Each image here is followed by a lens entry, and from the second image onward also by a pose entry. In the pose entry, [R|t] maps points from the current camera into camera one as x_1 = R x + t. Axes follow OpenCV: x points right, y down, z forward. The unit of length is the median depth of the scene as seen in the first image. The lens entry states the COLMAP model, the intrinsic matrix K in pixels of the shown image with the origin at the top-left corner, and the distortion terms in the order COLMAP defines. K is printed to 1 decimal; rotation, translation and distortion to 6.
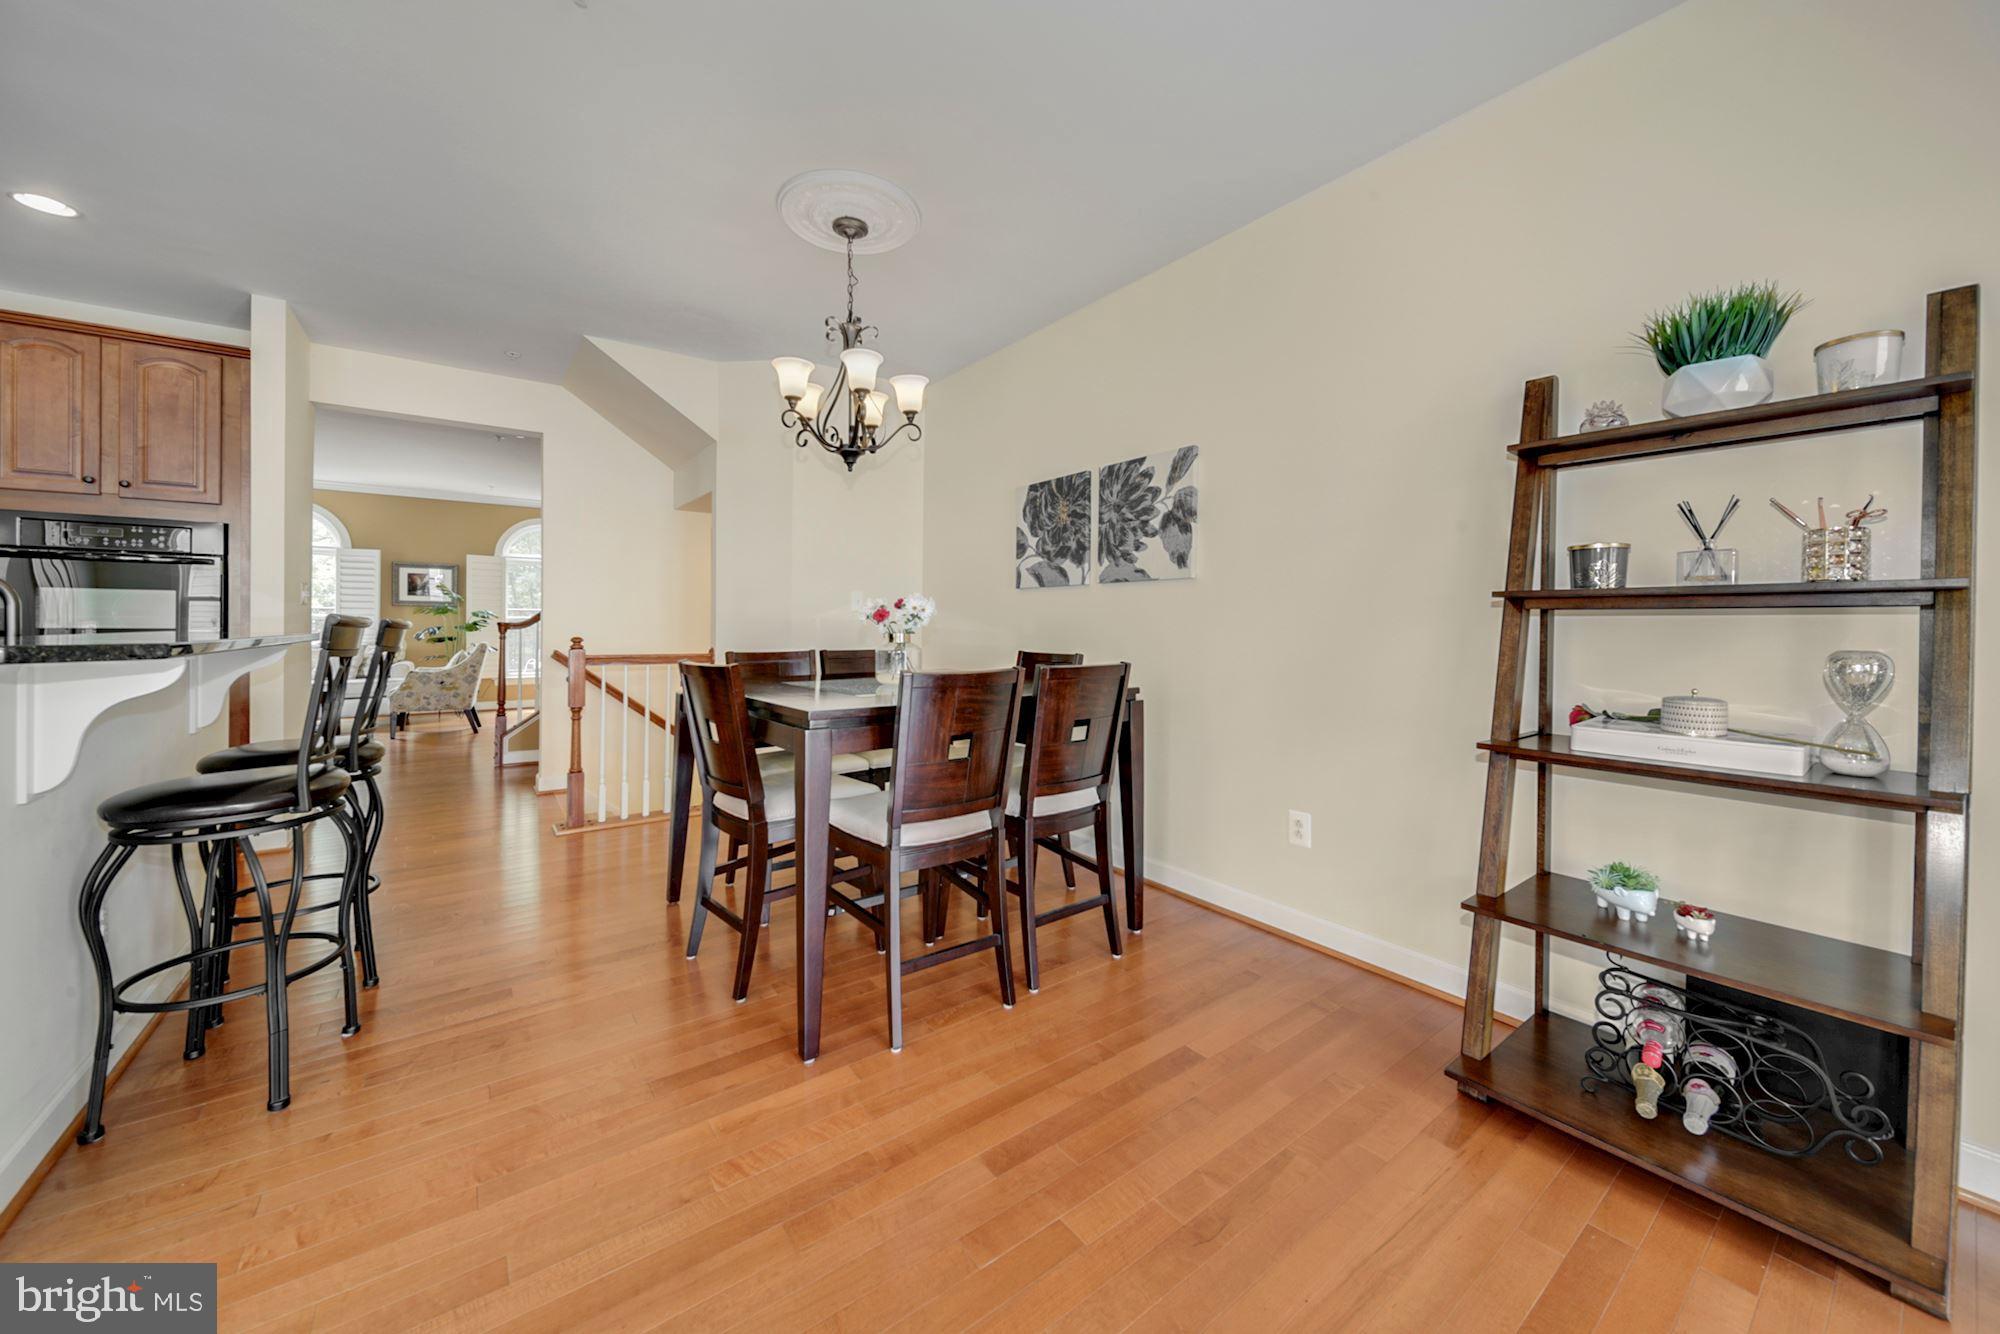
lens RADIAL K [[719.6, 0, 999.5], [0, 719.6, 618.9], [0, 0, 1]] dist [0.013785, -0.007575]
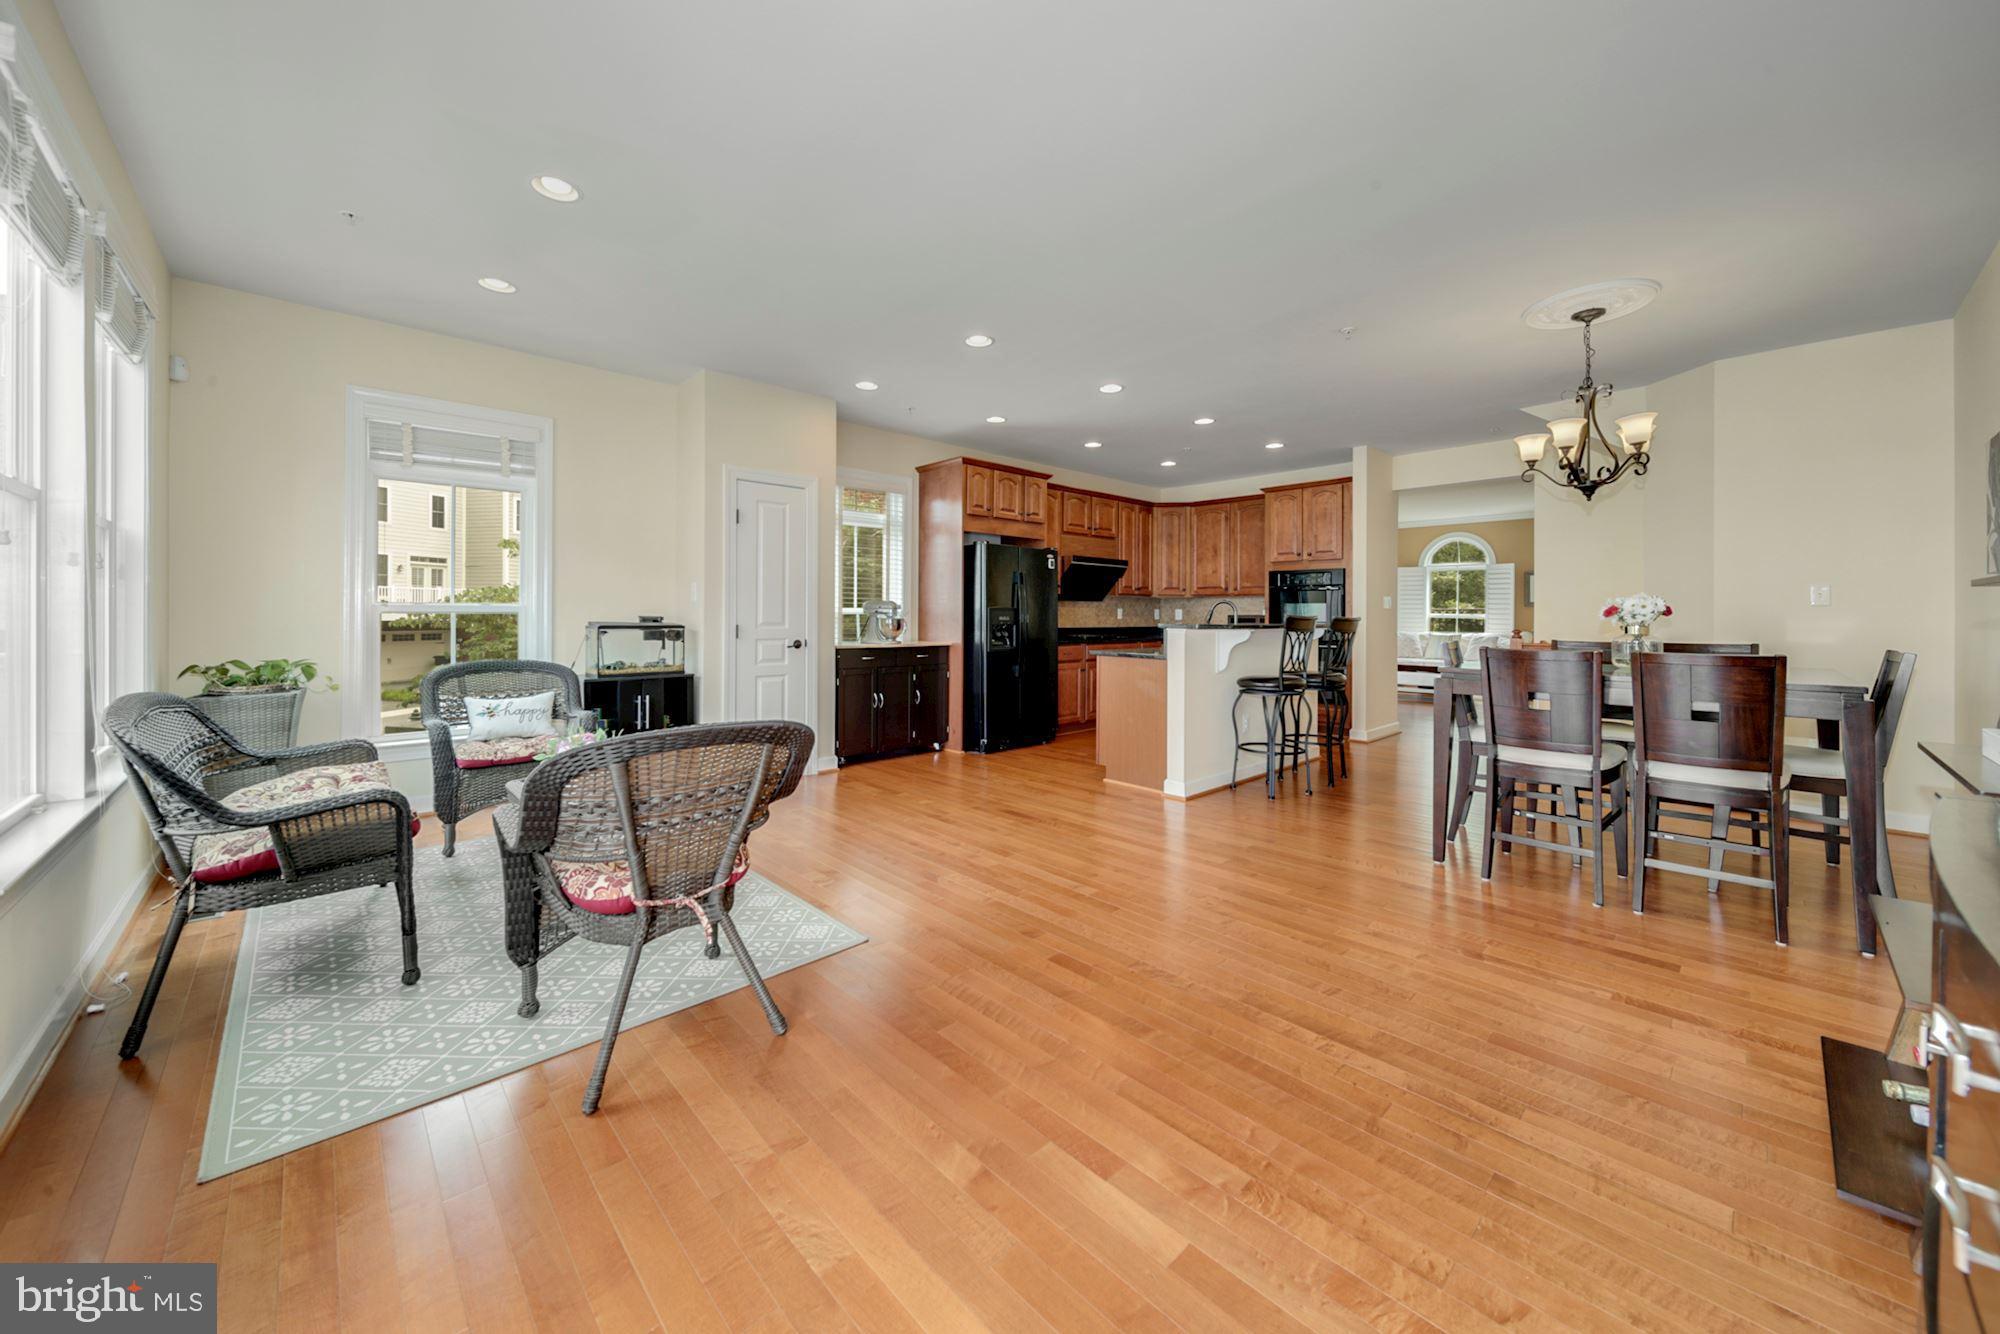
lens RADIAL K [[719.6, 0, 999.5], [0, 719.6, 618.9], [0, 0, 1]] dist [0.013785, -0.007575]
pose [[0.123578, -0.001303, -0.992334, 0.781244], [0.004353, 0.999990, -0.000771, 0.003295], [0.992325, -0.004225, 0.123583, -0.178077]]
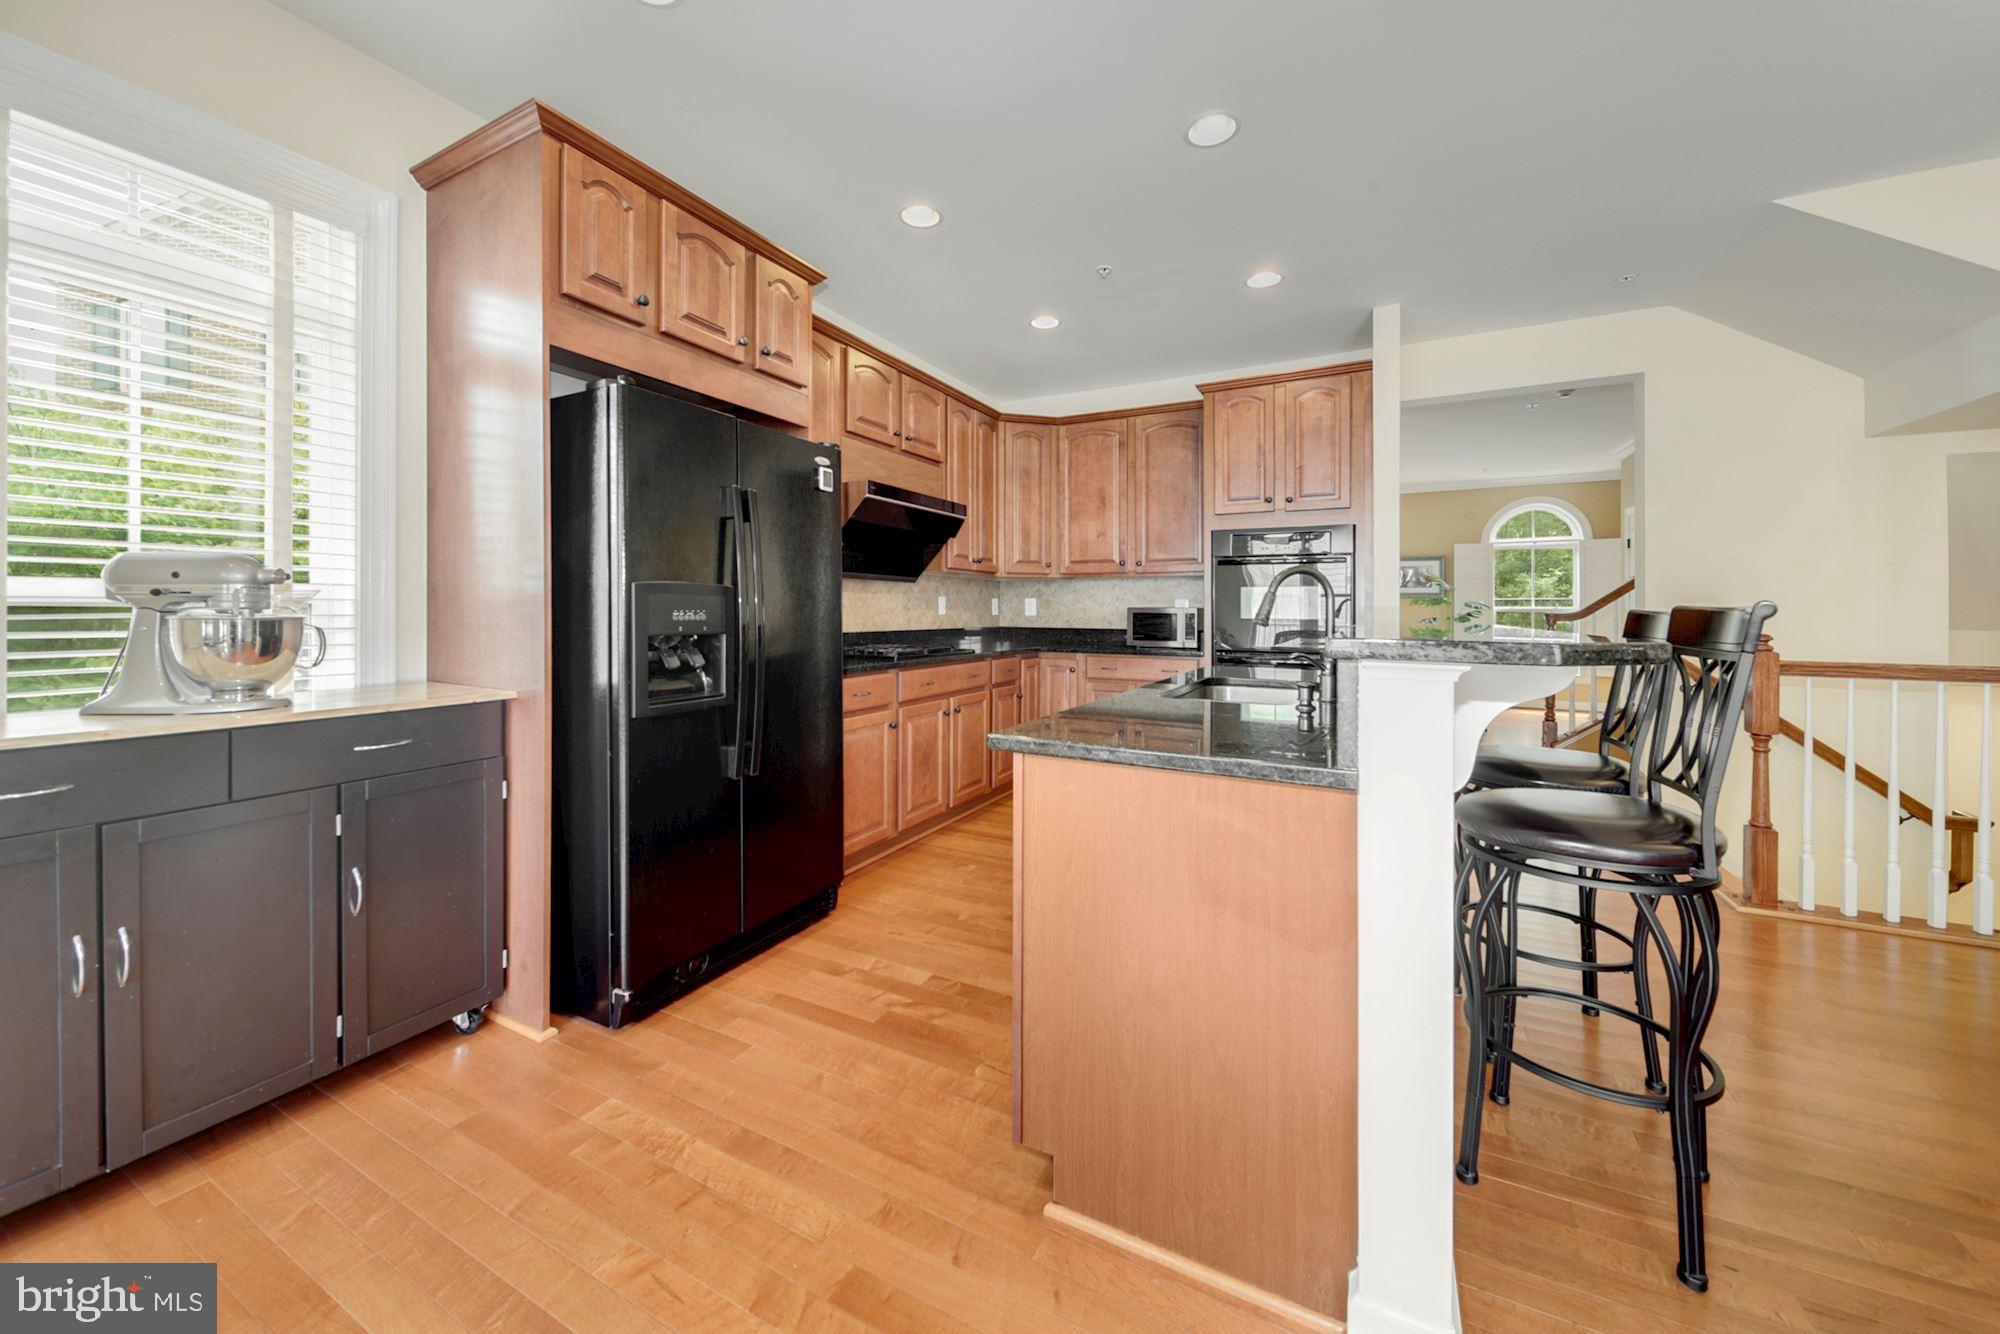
lens RADIAL K [[719.6, 0, 999.5], [0, 719.6, 618.9], [0, 0, 1]] dist [0.013785, -0.007575]
pose [[0.440048, 0.005226, -0.897959, -0.319926], [0.007167, 0.999931, 0.009332, -0.000705], [0.897946, -0.010543, 0.439980, 0.021523]]
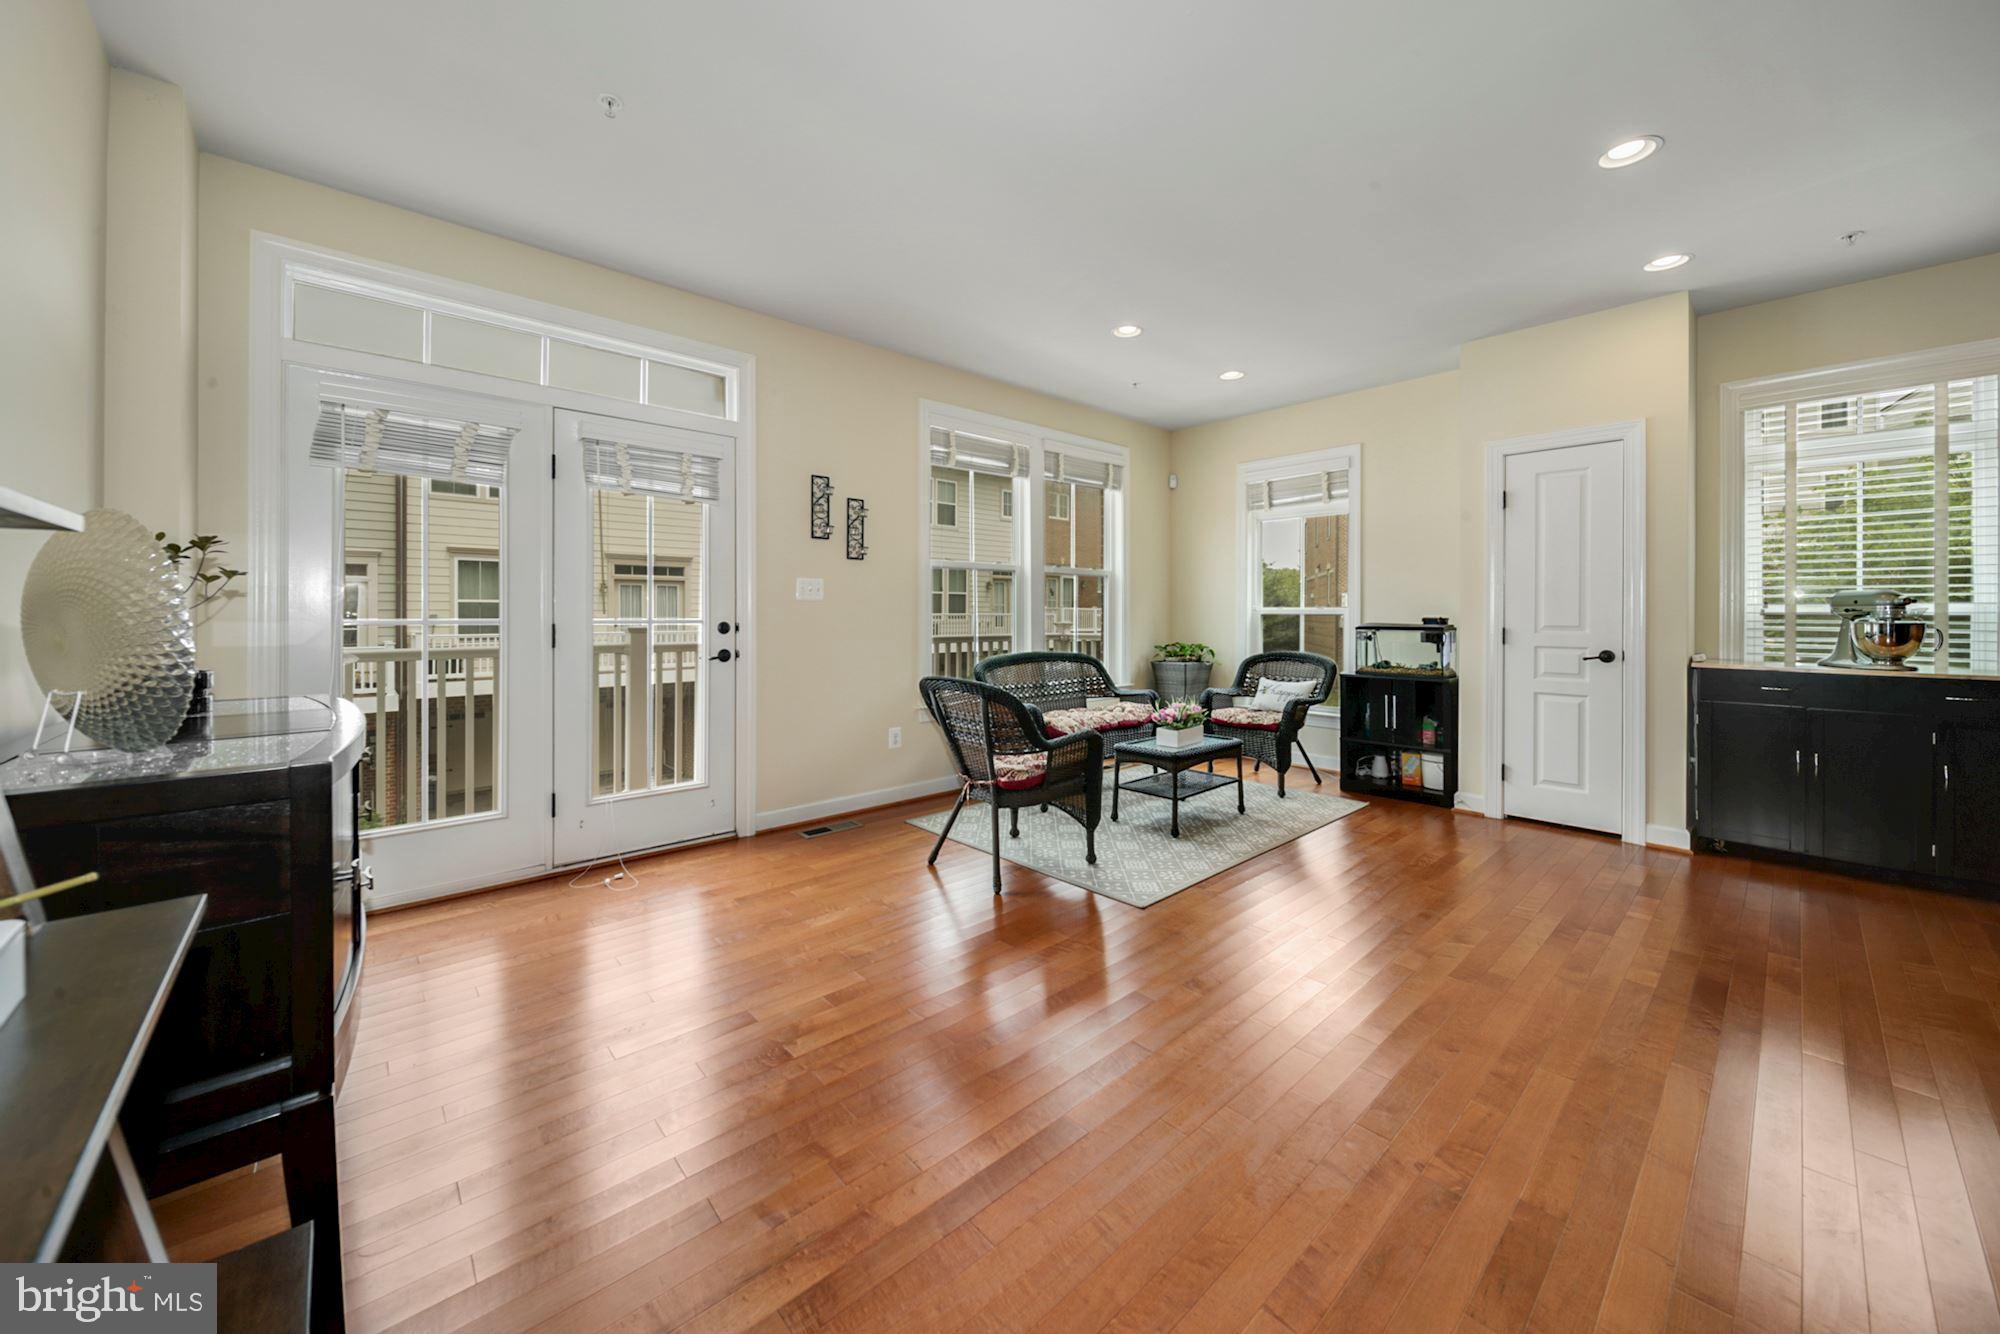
lens RADIAL K [[719.6, 0, 999.5], [0, 719.6, 618.9], [0, 0, 1]] dist [0.013785, -0.007575]
pose [[-0.995490, -0.008825, -0.094452, 0.259502], [-0.008707, 0.999961, -0.001667, 0.005821], [0.094463, -0.000838, -0.995528, 0.597555]]
